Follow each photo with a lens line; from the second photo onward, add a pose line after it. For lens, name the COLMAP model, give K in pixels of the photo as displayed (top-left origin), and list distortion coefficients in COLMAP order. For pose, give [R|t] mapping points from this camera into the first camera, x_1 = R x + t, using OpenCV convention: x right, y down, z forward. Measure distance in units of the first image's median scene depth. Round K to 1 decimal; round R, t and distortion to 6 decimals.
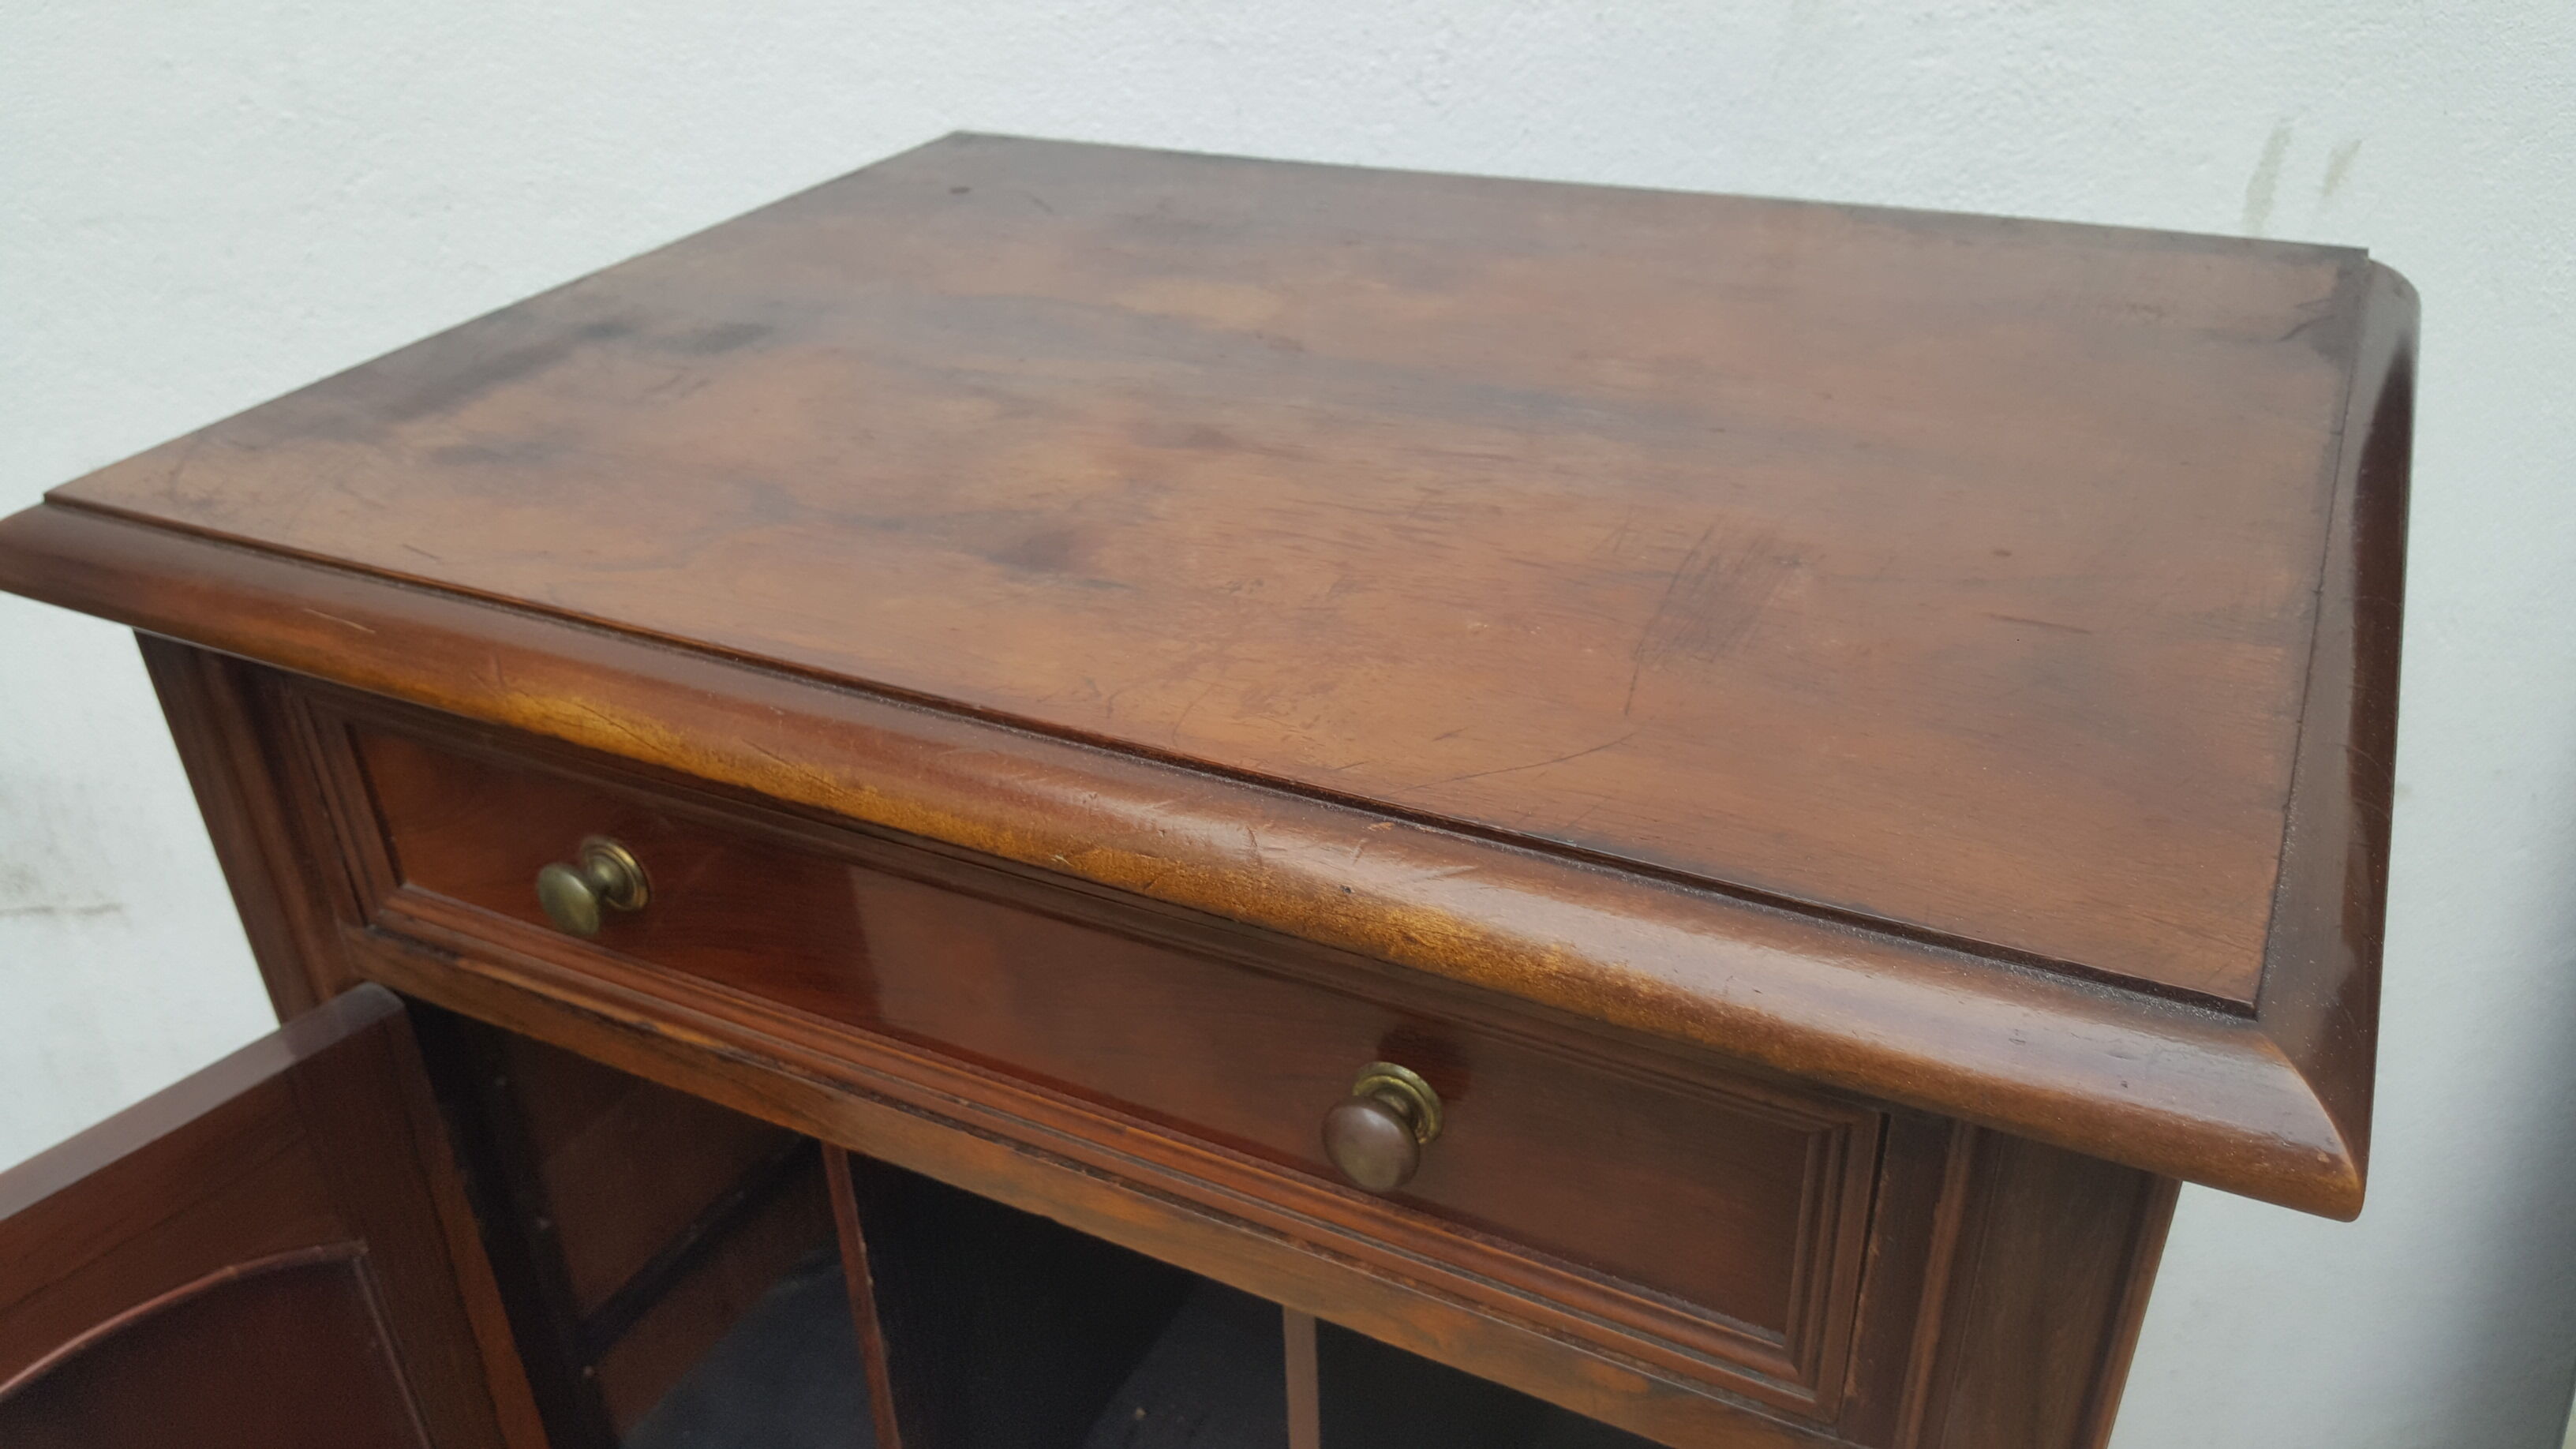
lens RADIAL K [[2106.5, 0, 1227.9], [0, 2106.5, 853.3], [0, 0, 1]] dist [0.022430, -0.079087]
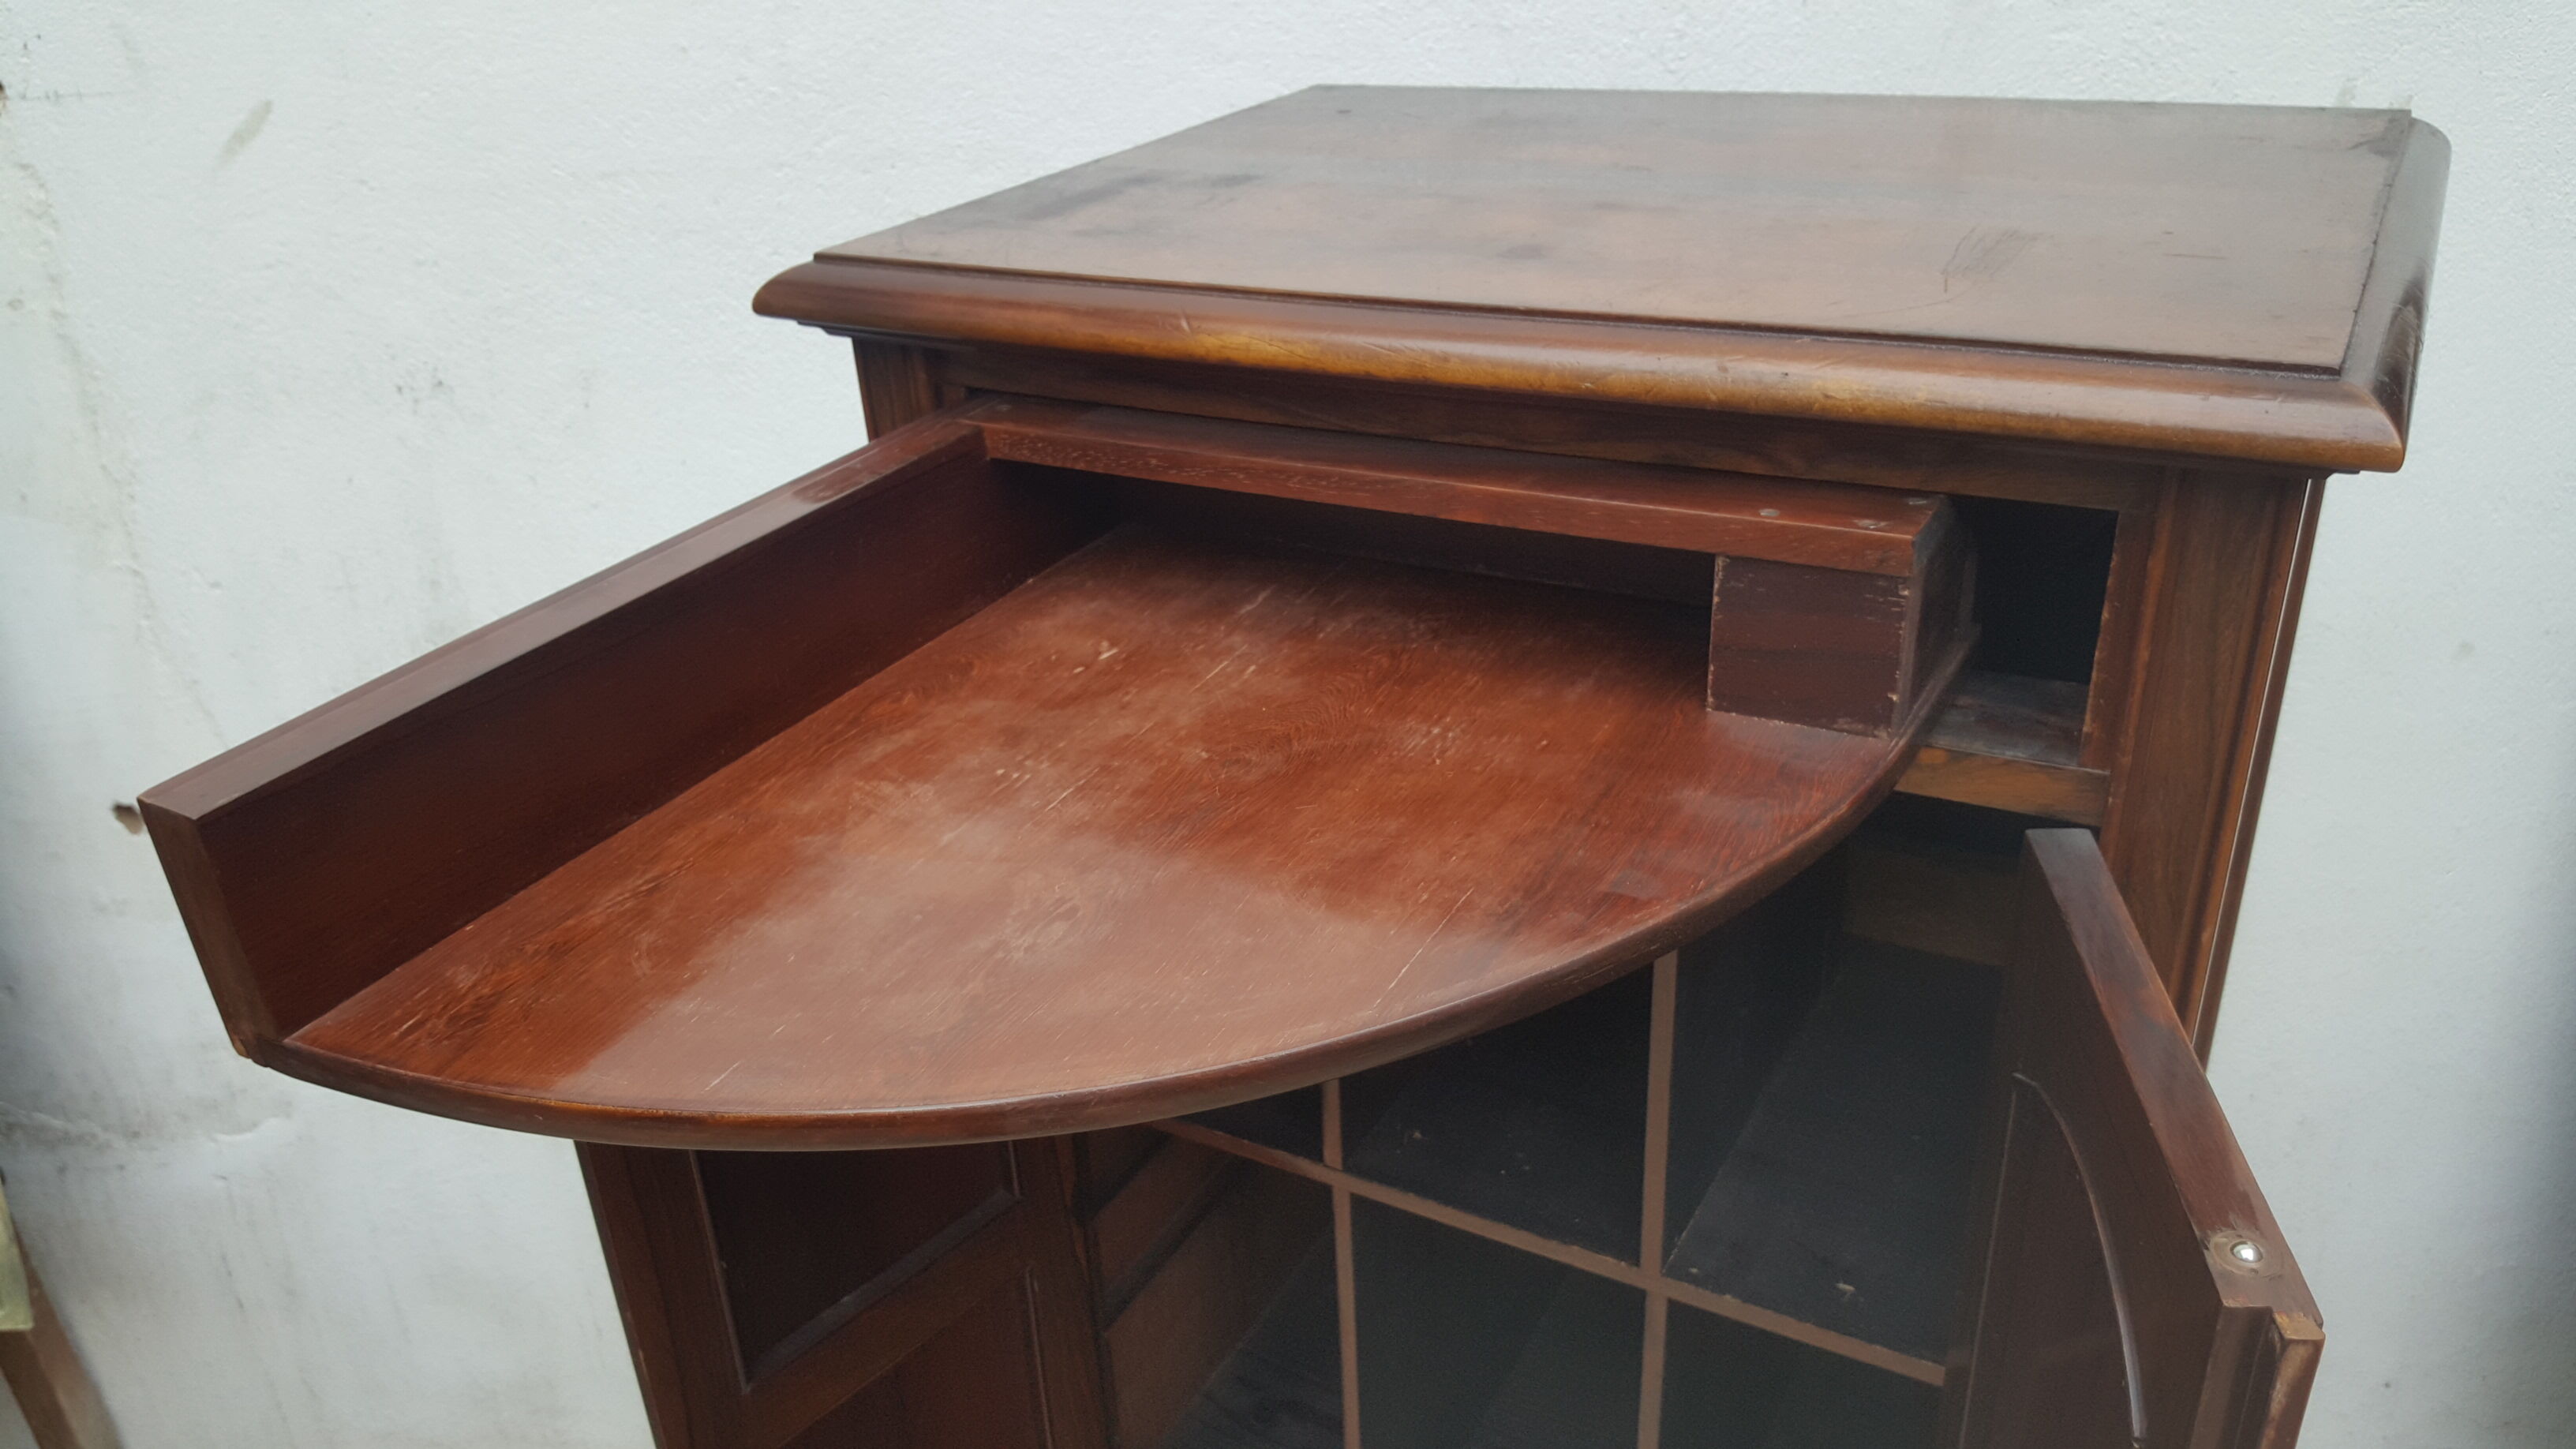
lens RADIAL K [[2081.9, 0, 1225.6], [0, 2081.9, 842.0], [0, 0, 1]] dist [0.104518, -0.205117]
pose [[0.999387, 0.003559, -0.034840, -0.160299], [-0.005723, 0.998047, -0.062211, 0.241796], [0.034551, 0.062372, 0.997455, -0.320641]]
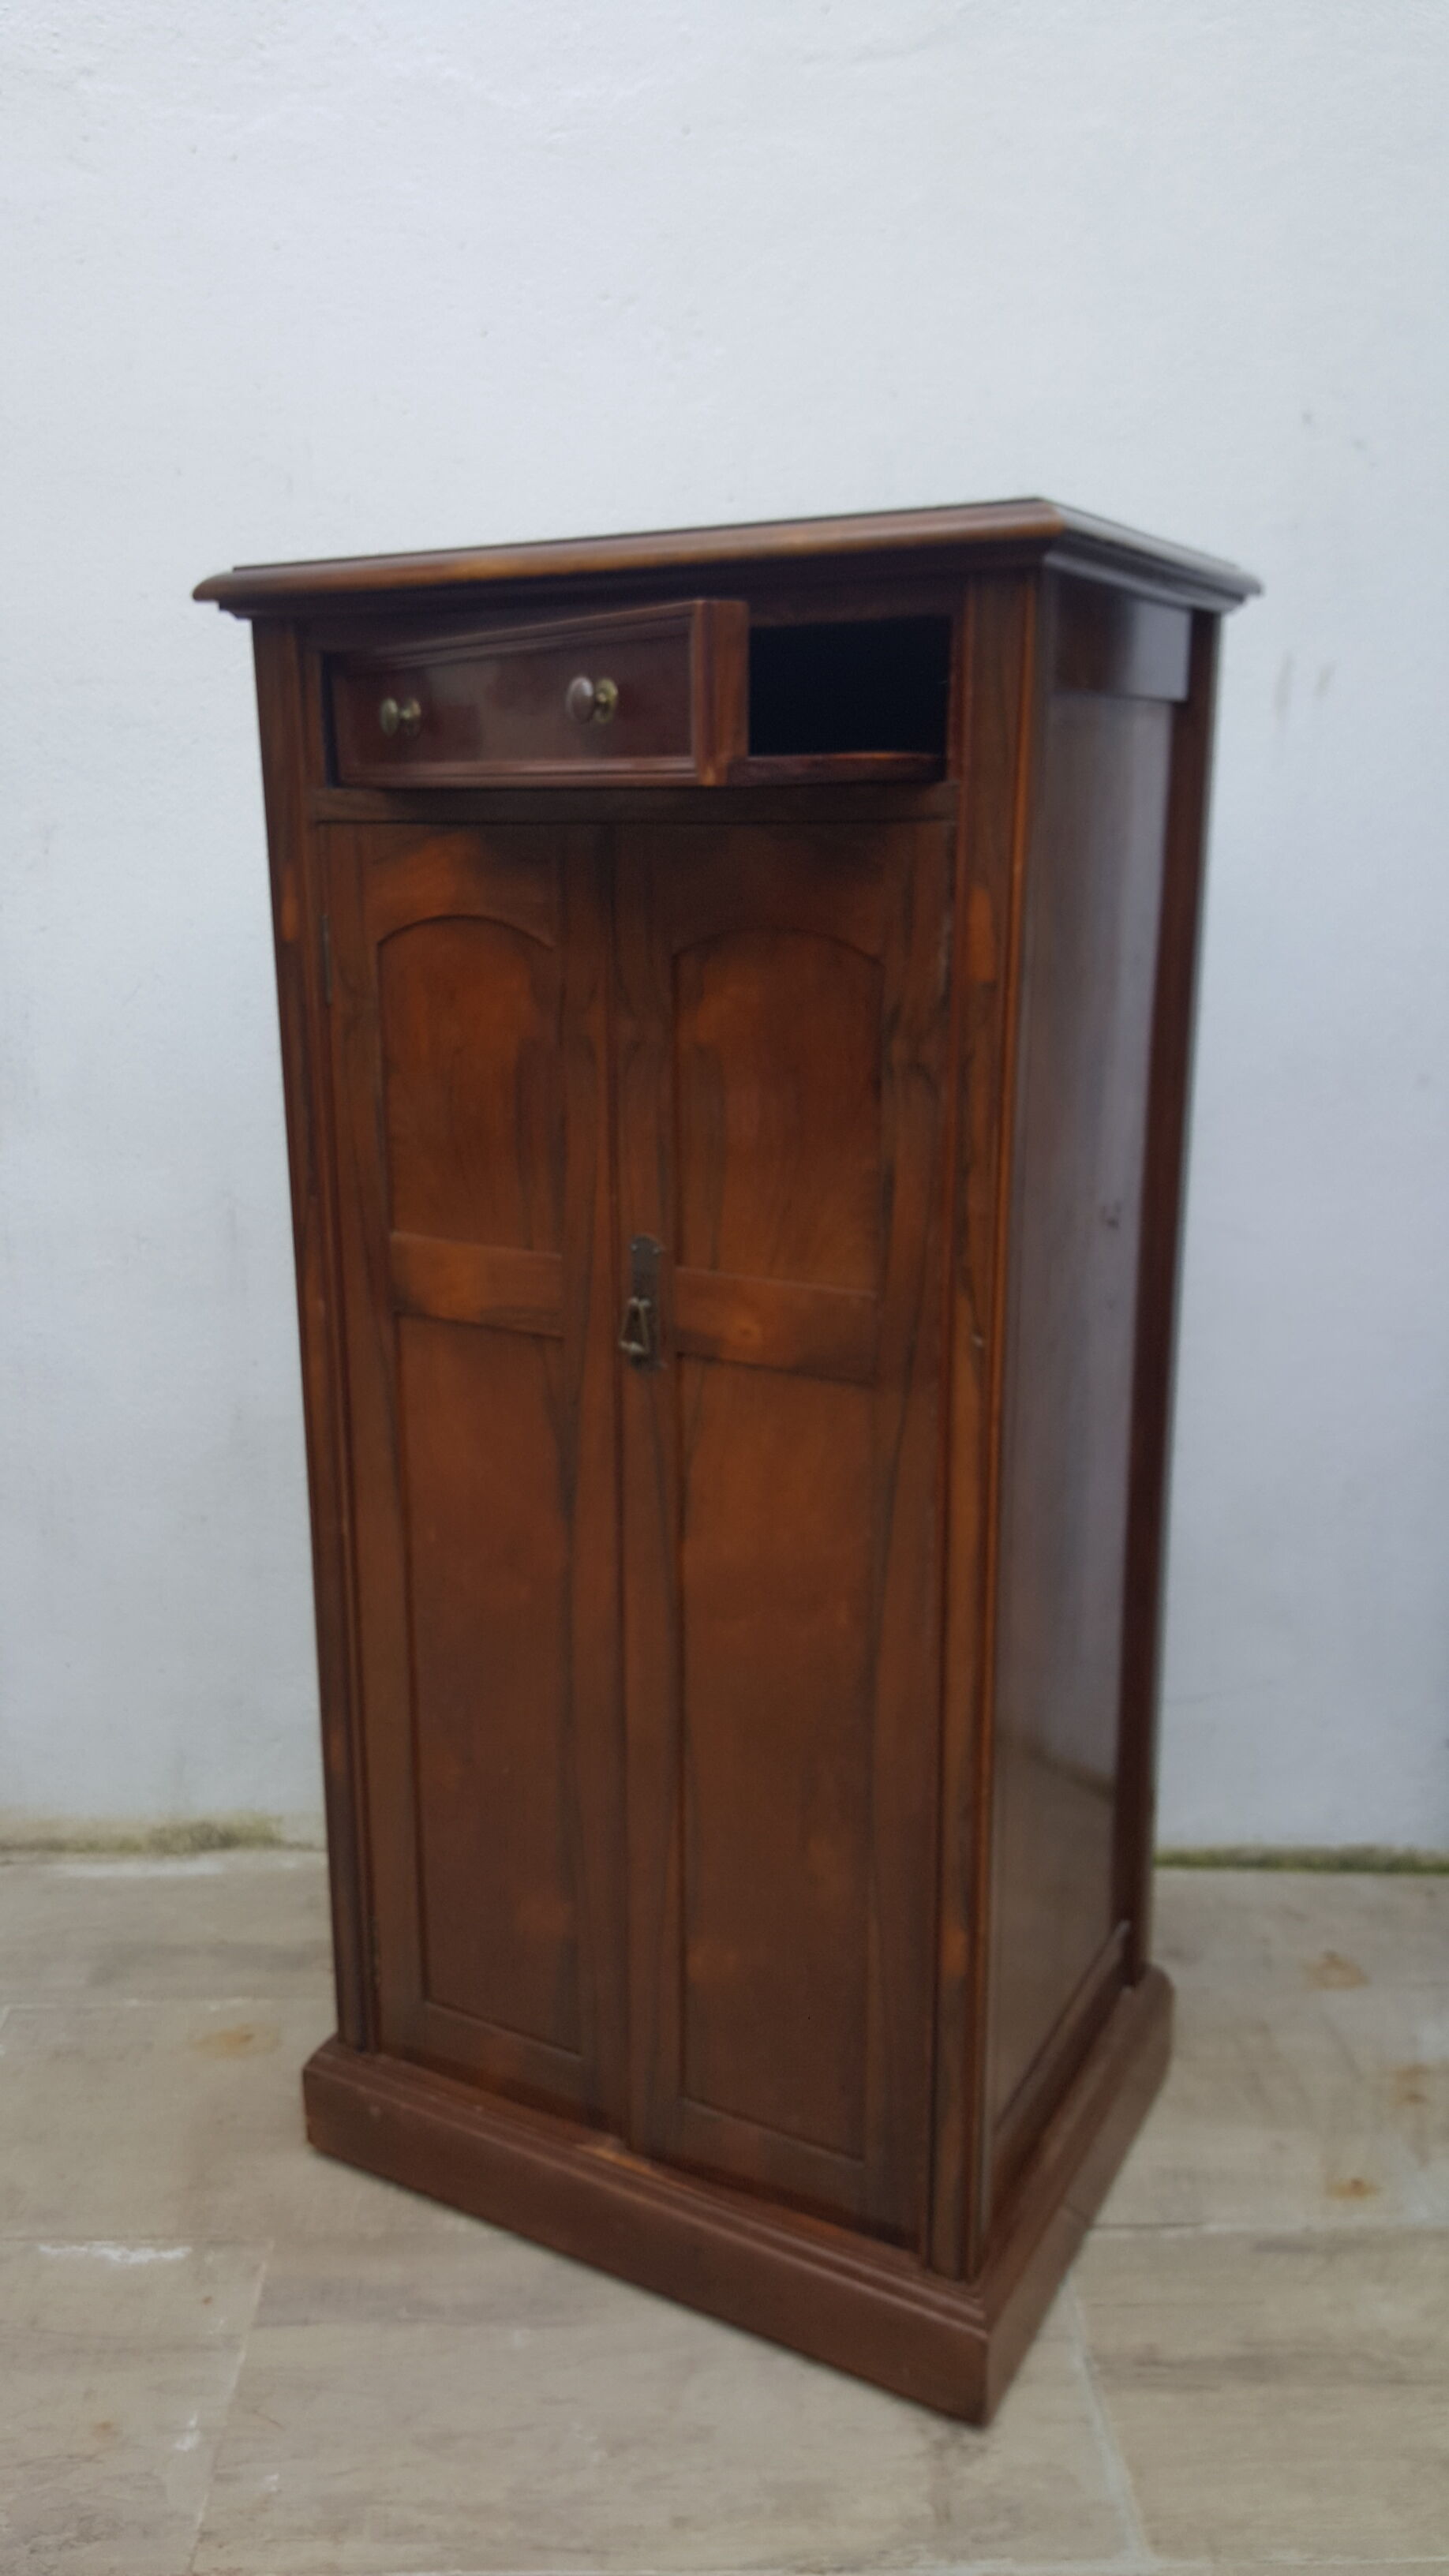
lens RADIAL K [[1979.2, 0, 724.5], [0, 1979.2, 1288.0], [0, 0, 1]] dist [0.028473, -0.047409]
pose [[0.998984, 0.041716, 0.017026, -0.006338], [-0.034683, 0.953177, -0.300416, 0.921020], [-0.028761, 0.299521, 0.953656, -0.670774]]
